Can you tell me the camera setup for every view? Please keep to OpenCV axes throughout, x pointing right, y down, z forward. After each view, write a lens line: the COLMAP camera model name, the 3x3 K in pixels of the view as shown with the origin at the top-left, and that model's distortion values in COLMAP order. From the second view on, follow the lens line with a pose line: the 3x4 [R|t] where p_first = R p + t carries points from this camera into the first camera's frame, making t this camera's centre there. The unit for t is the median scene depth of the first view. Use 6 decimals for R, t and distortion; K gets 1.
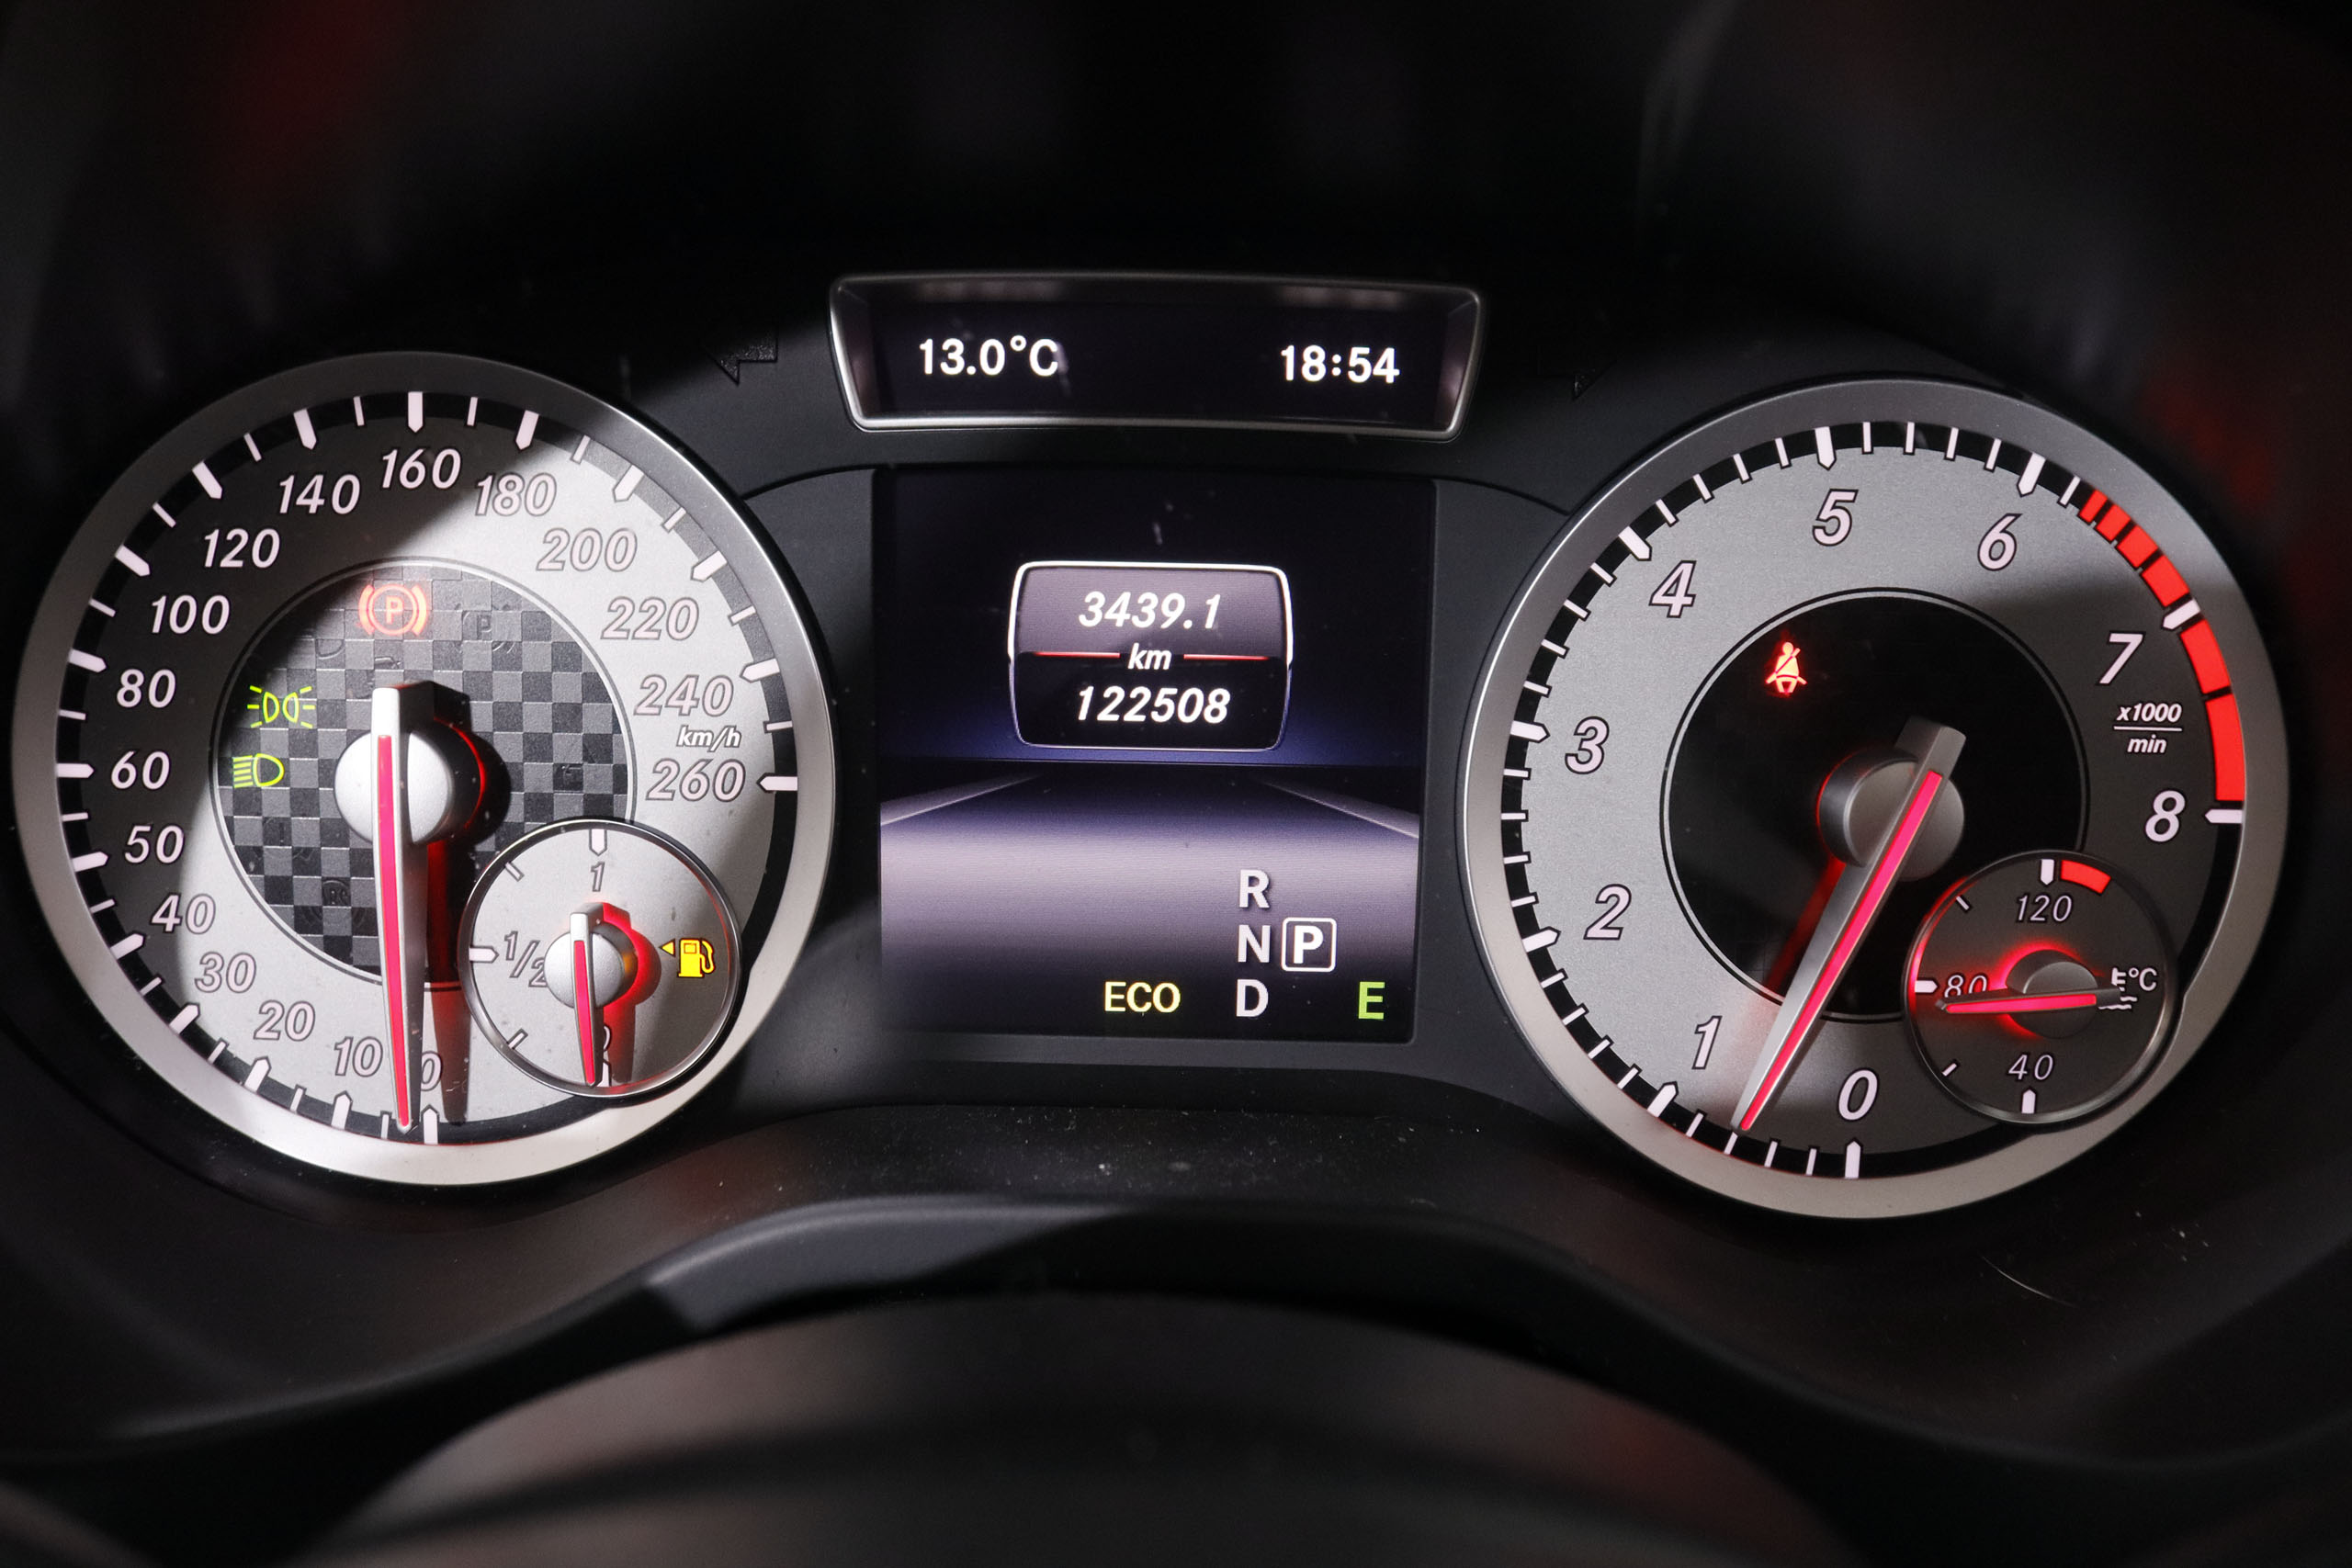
lens RADIAL K [[2075.4, 0, 1185.1], [0, 2075.4, 677.5], [0, 0, 1]] dist [-0.115008, 0.010941]
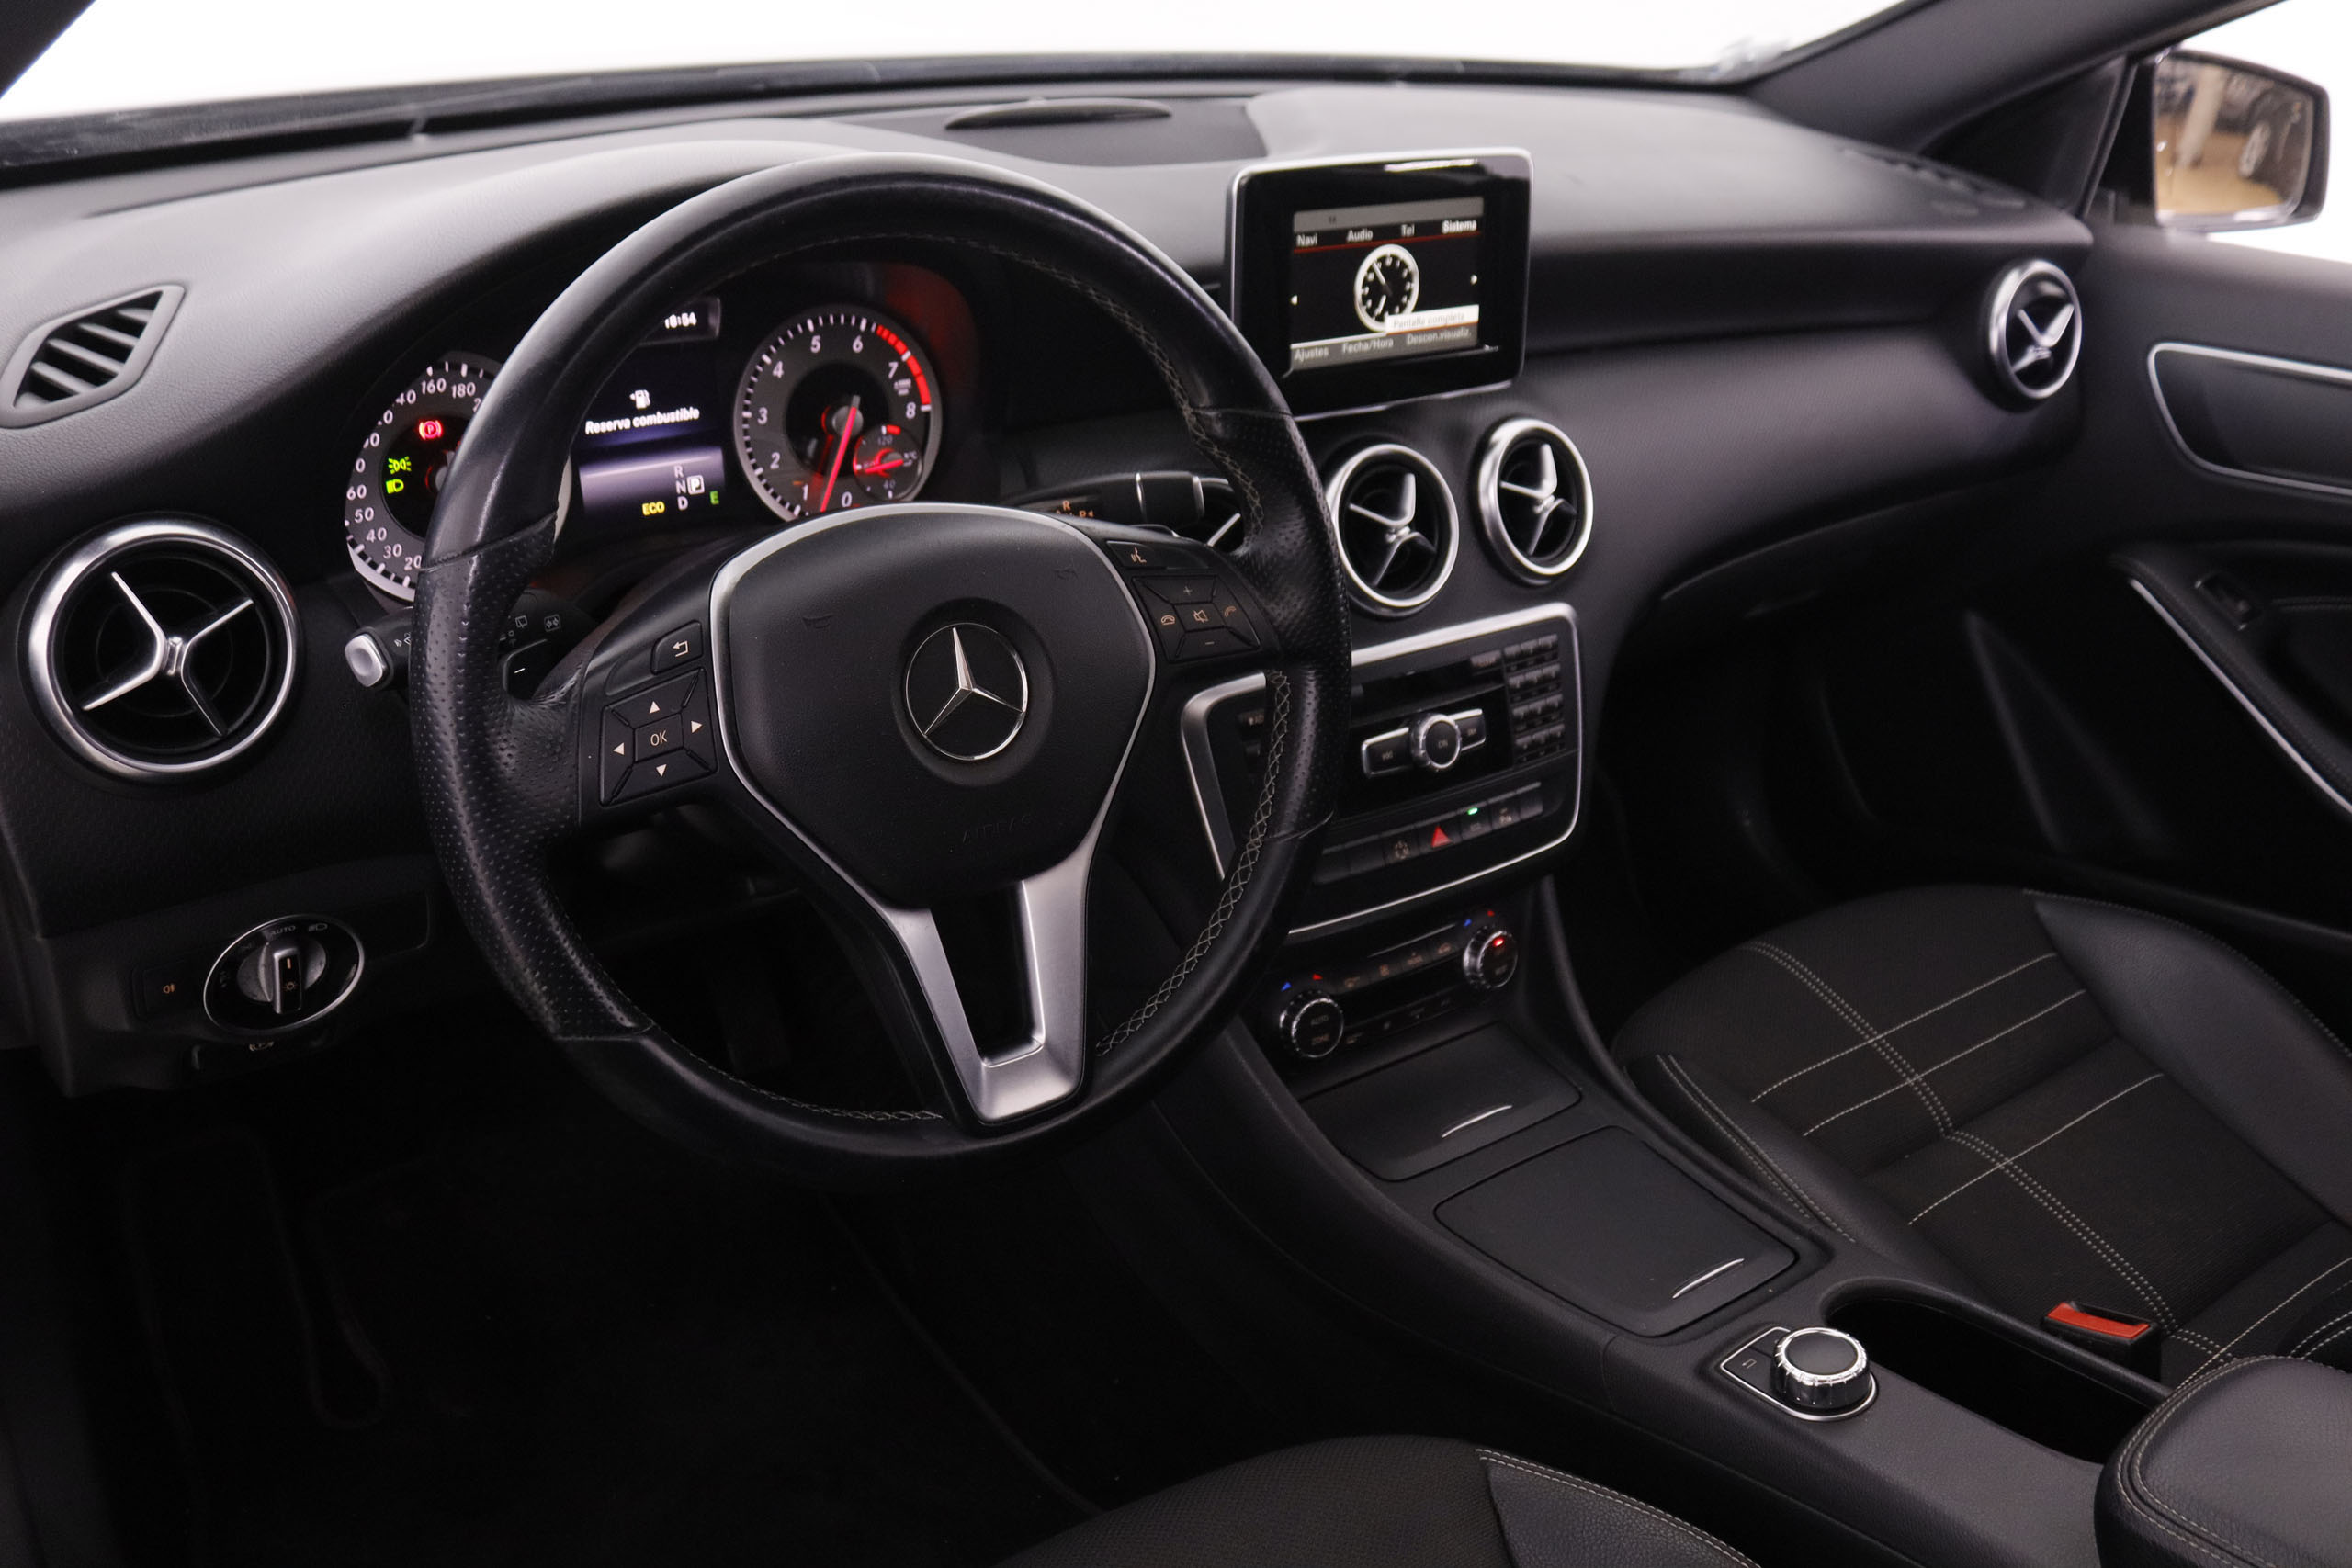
lens RADIAL K [[2075.4, 0, 1185.1], [0, 2075.4, 677.5], [0, 0, 1]] dist [-0.115008, 0.010941]
pose [[0.798321, -0.215445, 0.562377, -1.352908], [0.137488, 0.974359, 0.178103, -0.062413], [-0.586328, -0.064863, 0.807472, -2.396537]]
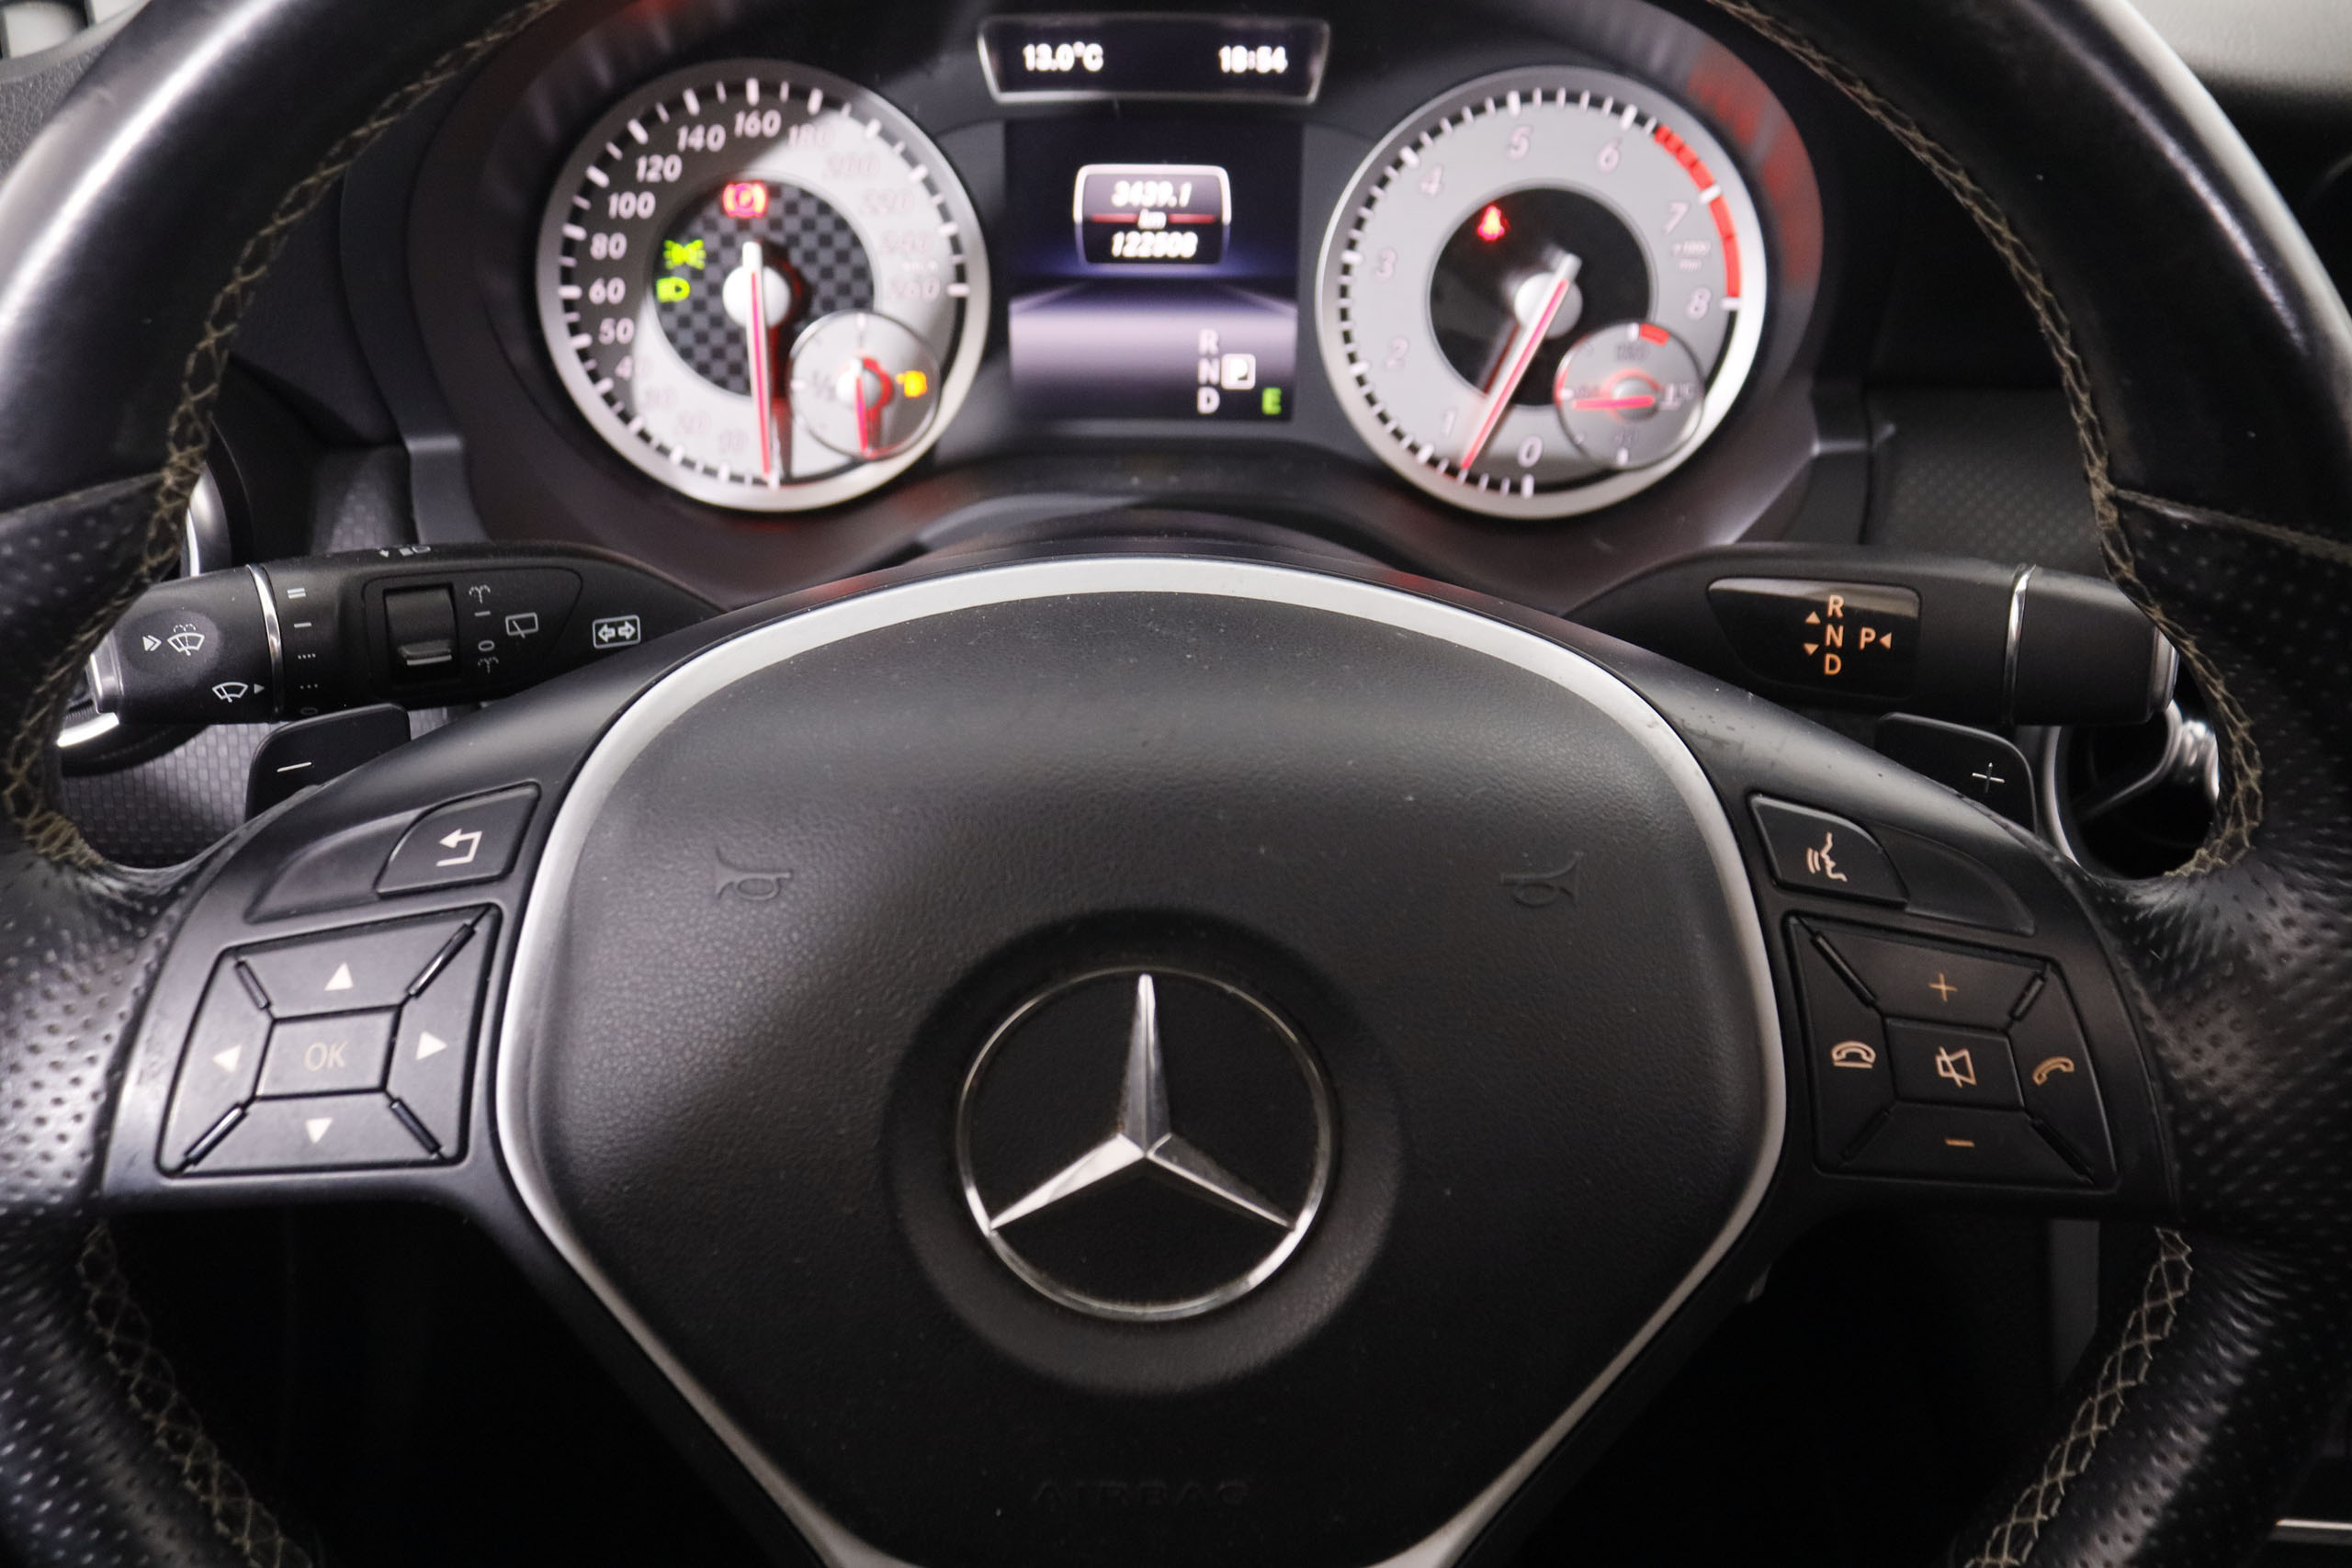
lens RADIAL K [[2075.4, 0, 1185.1], [0, 2075.4, 677.5], [0, 0, 1]] dist [-0.115008, 0.010941]
pose [[0.999798, -0.013702, 0.014733, -0.021126], [0.009619, 0.968682, 0.248120, -0.071917], [-0.017672, -0.247928, 0.968617, -0.922981]]
